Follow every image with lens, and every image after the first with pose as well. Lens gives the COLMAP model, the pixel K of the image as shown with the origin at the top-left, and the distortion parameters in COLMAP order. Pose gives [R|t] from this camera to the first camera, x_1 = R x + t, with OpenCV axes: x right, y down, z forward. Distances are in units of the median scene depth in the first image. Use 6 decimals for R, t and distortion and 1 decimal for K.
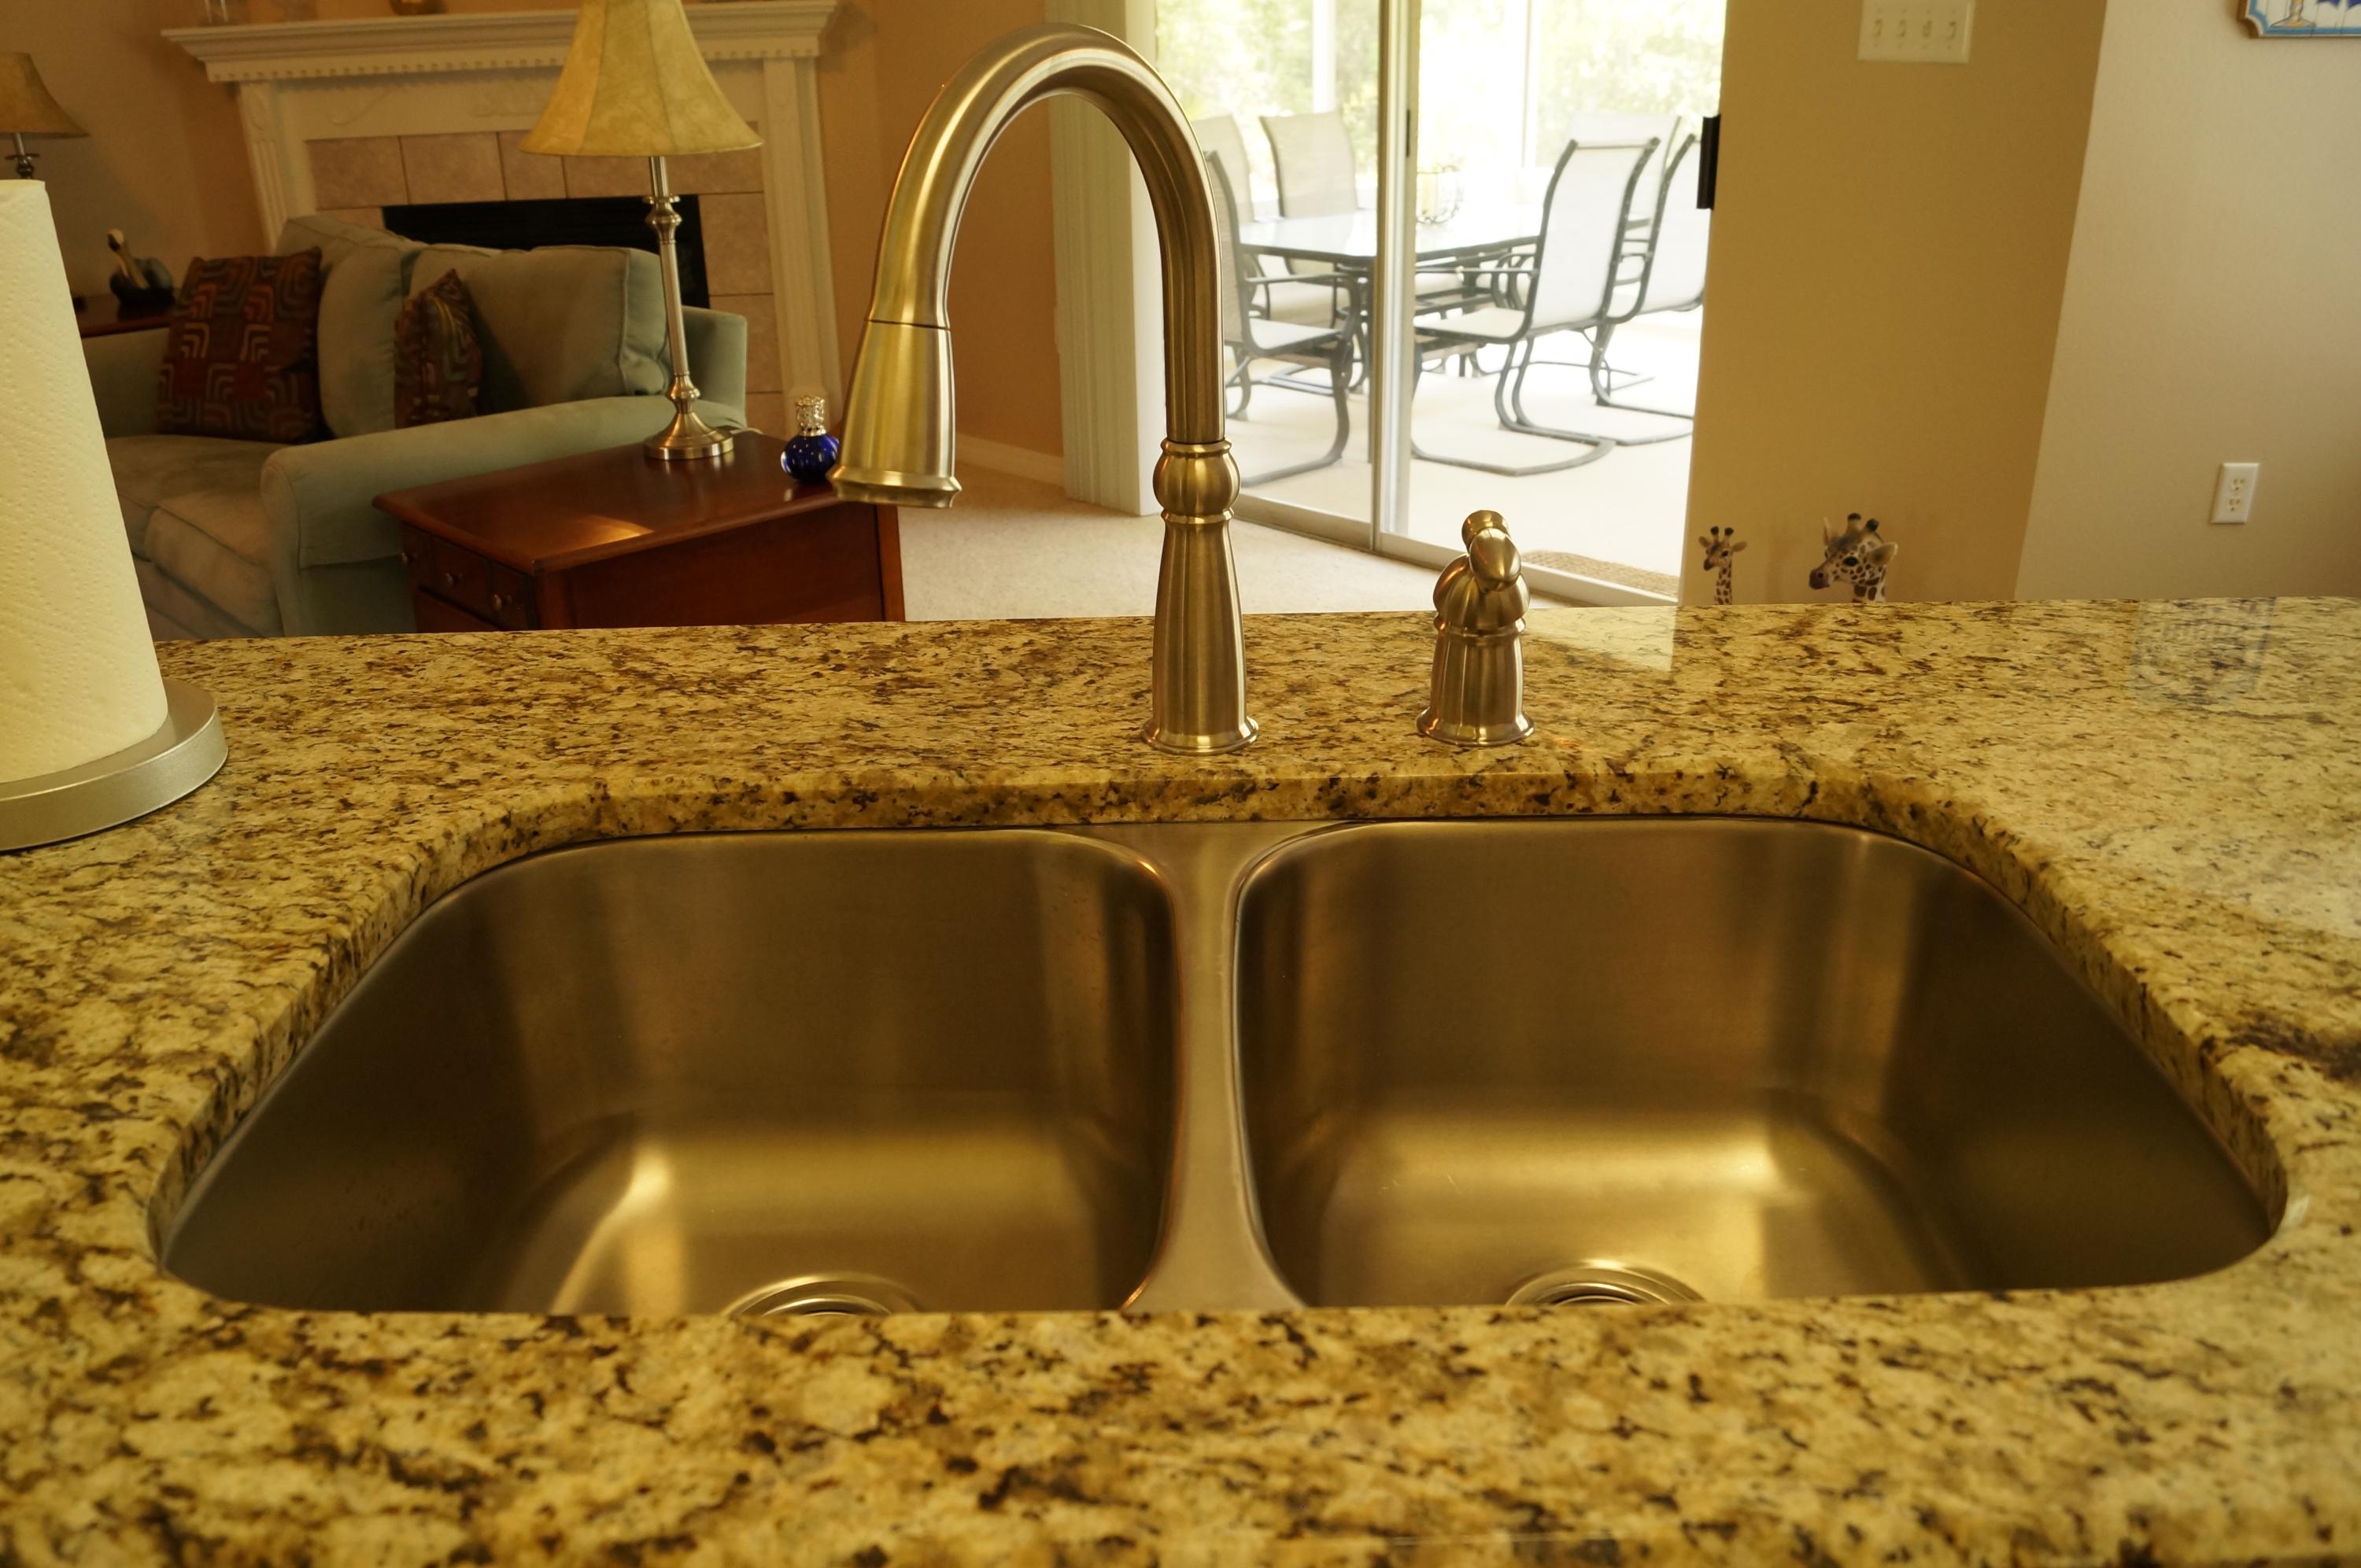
lens RADIAL K [[1832.5, 0, 1183.6], [0, 1832.5, 789.1], [0, 0, 1]] dist [-0.089859, 0.016614]
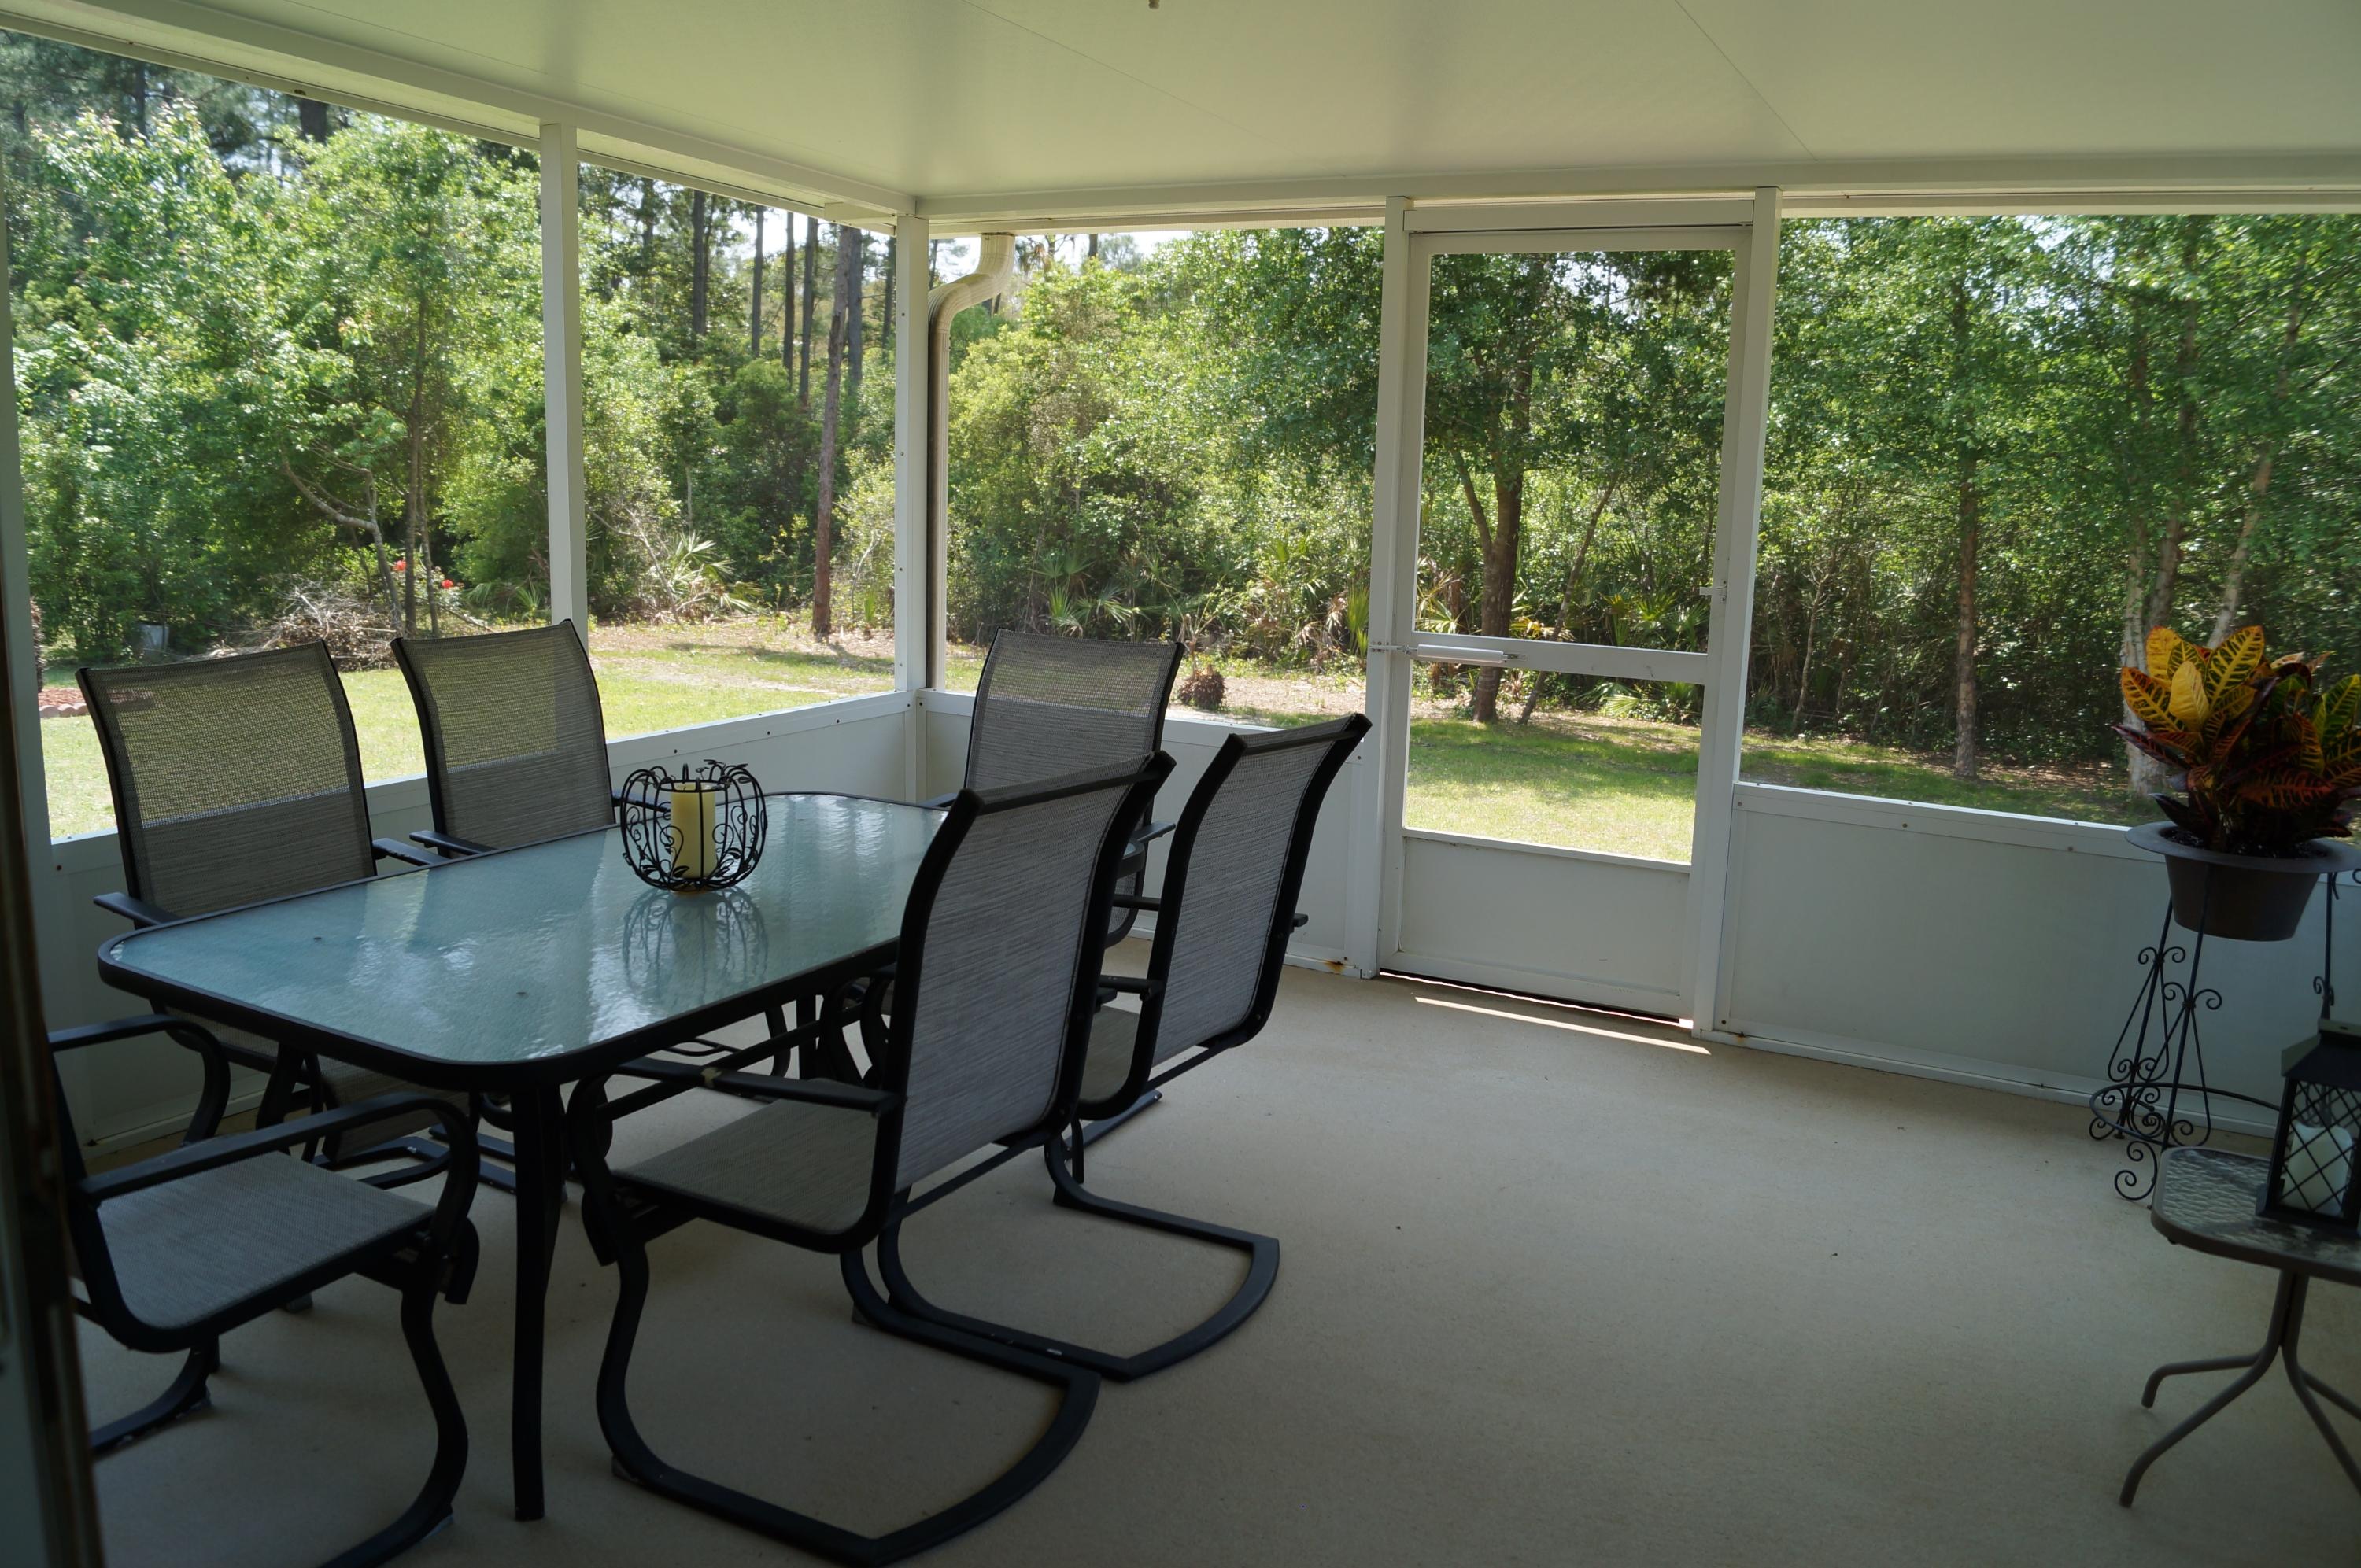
lens RADIAL K [[1832.5, 0, 1183.6], [0, 1832.5, 789.1], [0, 0, 1]] dist [-0.089859, 0.016614]
pose [[0.957803, -0.004586, 0.287388, 0.444529], [0.066992, 0.975896, -0.207697, -0.844751], [-0.279508, 0.218186, 0.935024, 1.877442]]
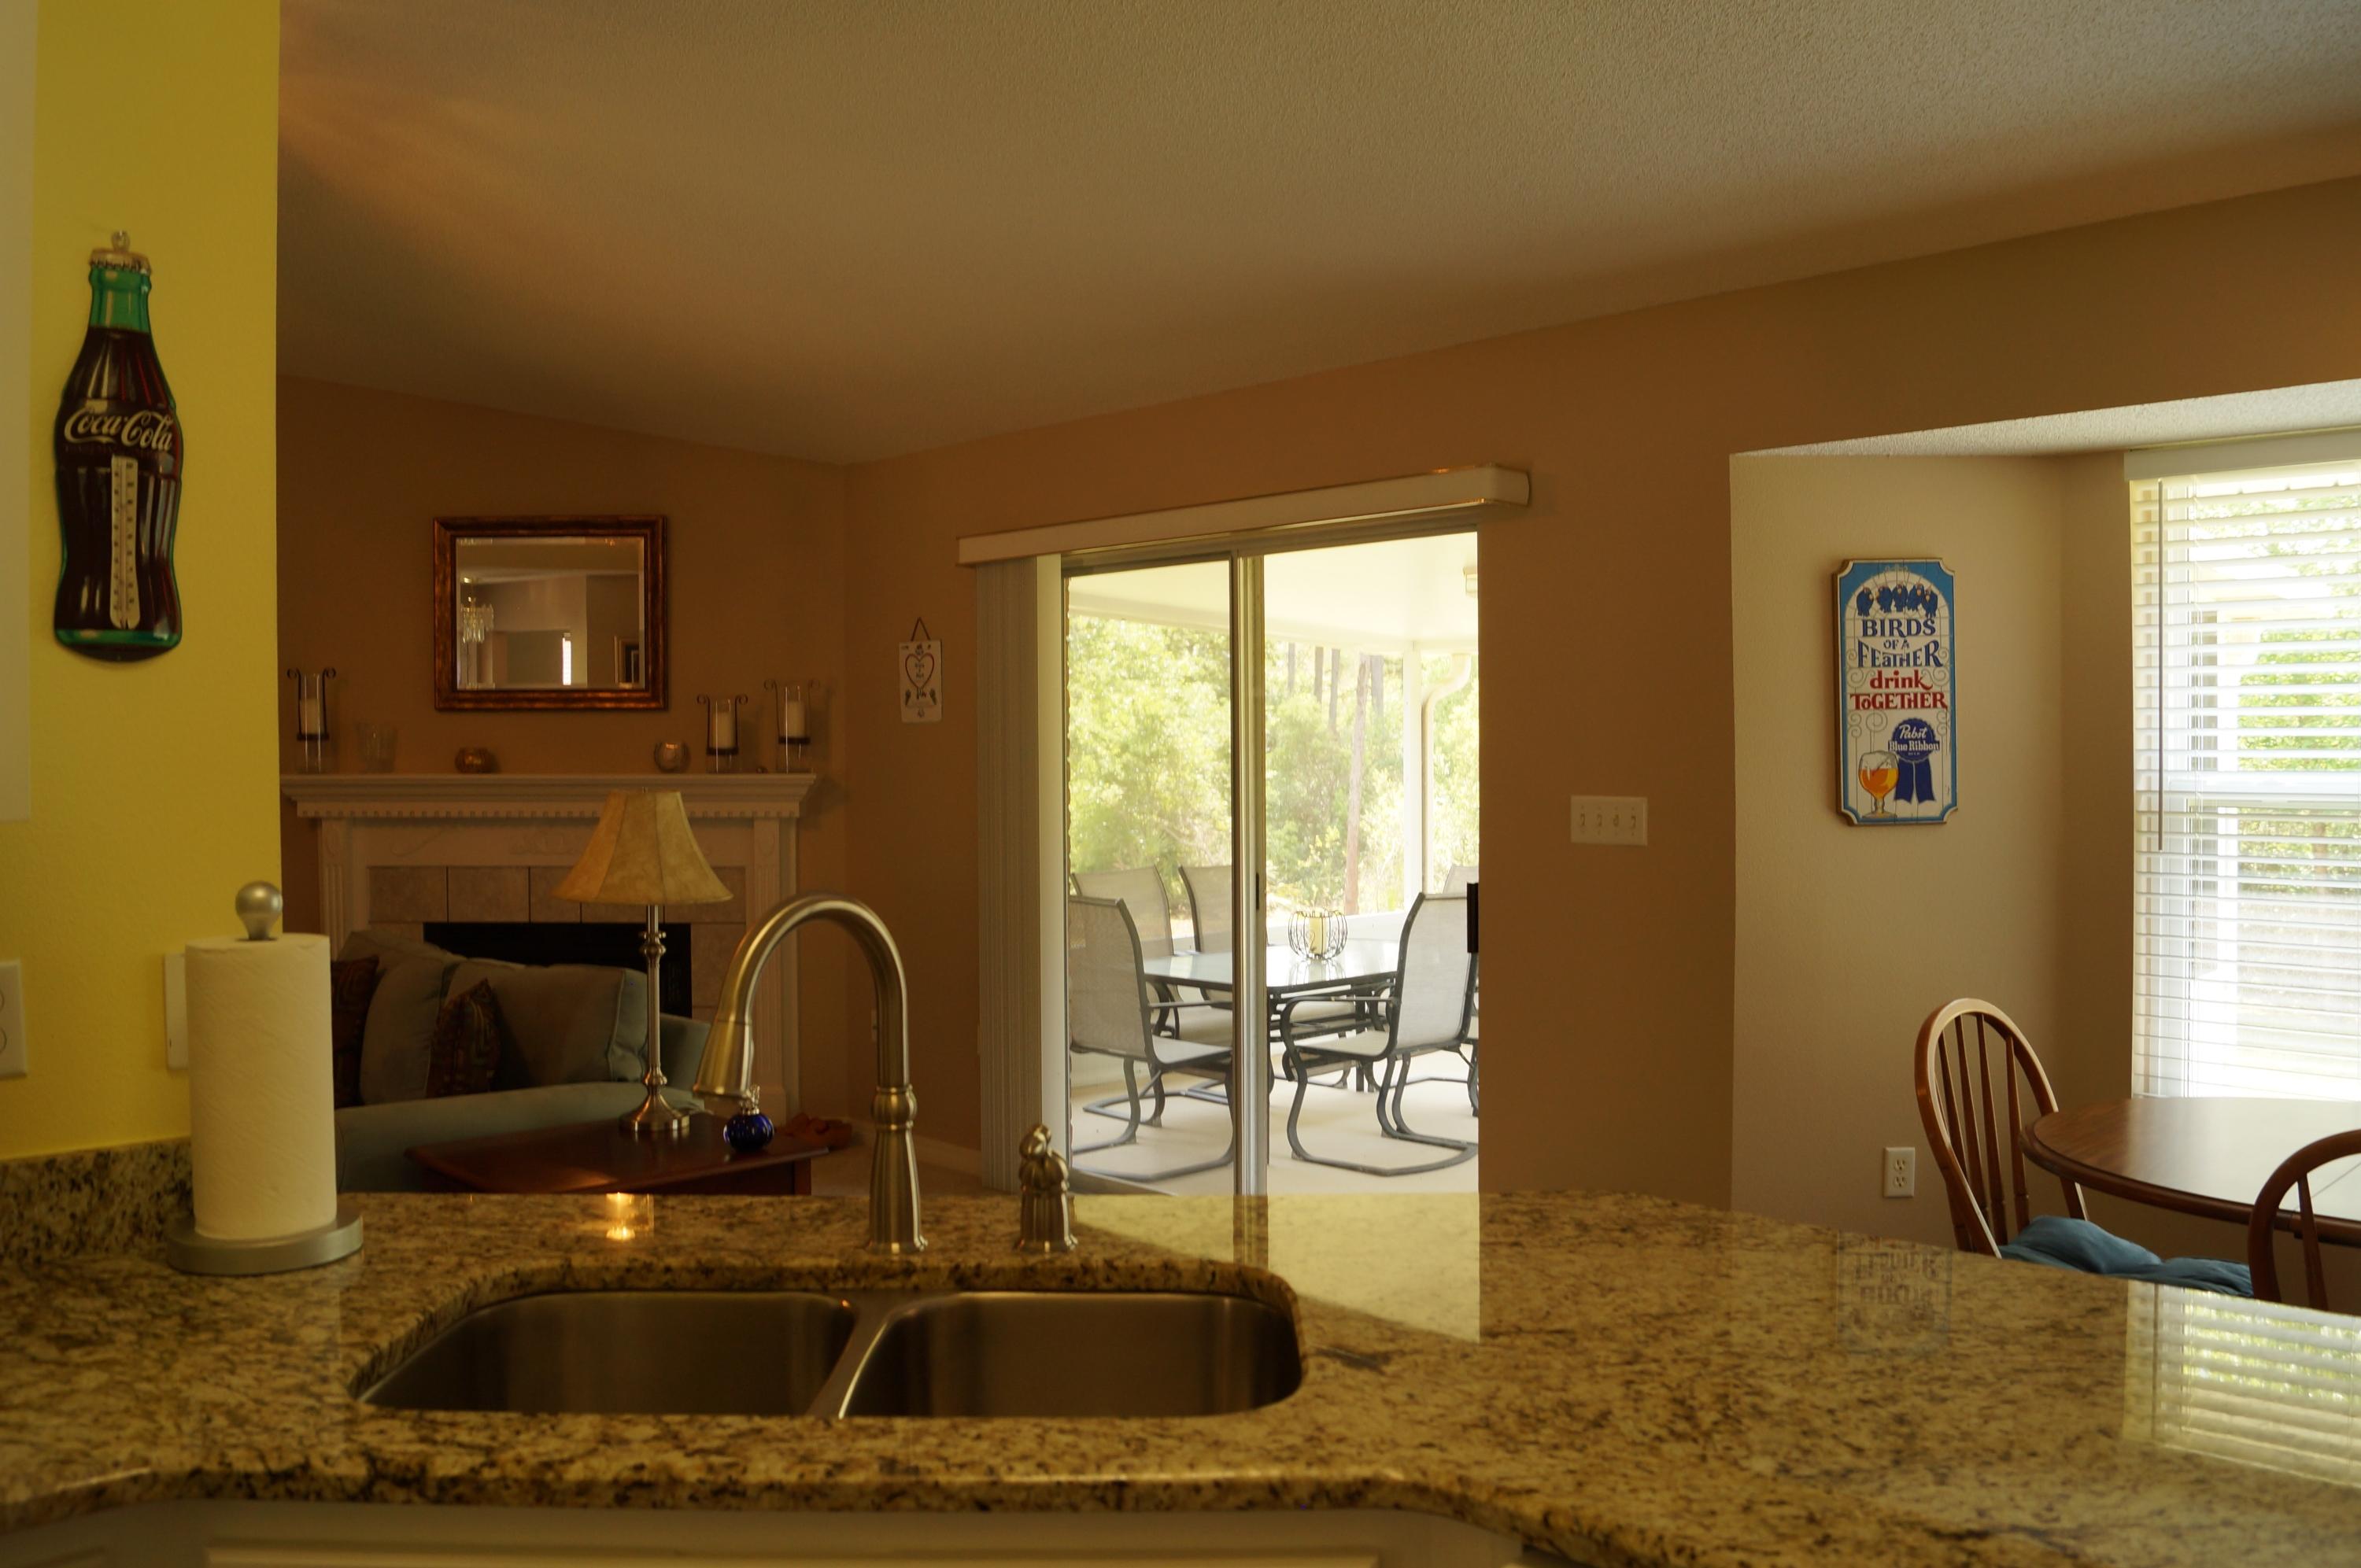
lens RADIAL K [[1826.9, 0, 1167.1], [0, 1826.9, 788.1], [0, 0, 1]] dist [-0.086659, 0.024329]
pose [[0.999875, 0.015622, -0.002348, 0.146448], [-0.015341, 0.924733, -0.380307, 0.122150], [-0.003770, 0.380295, 0.924857, -0.450582]]
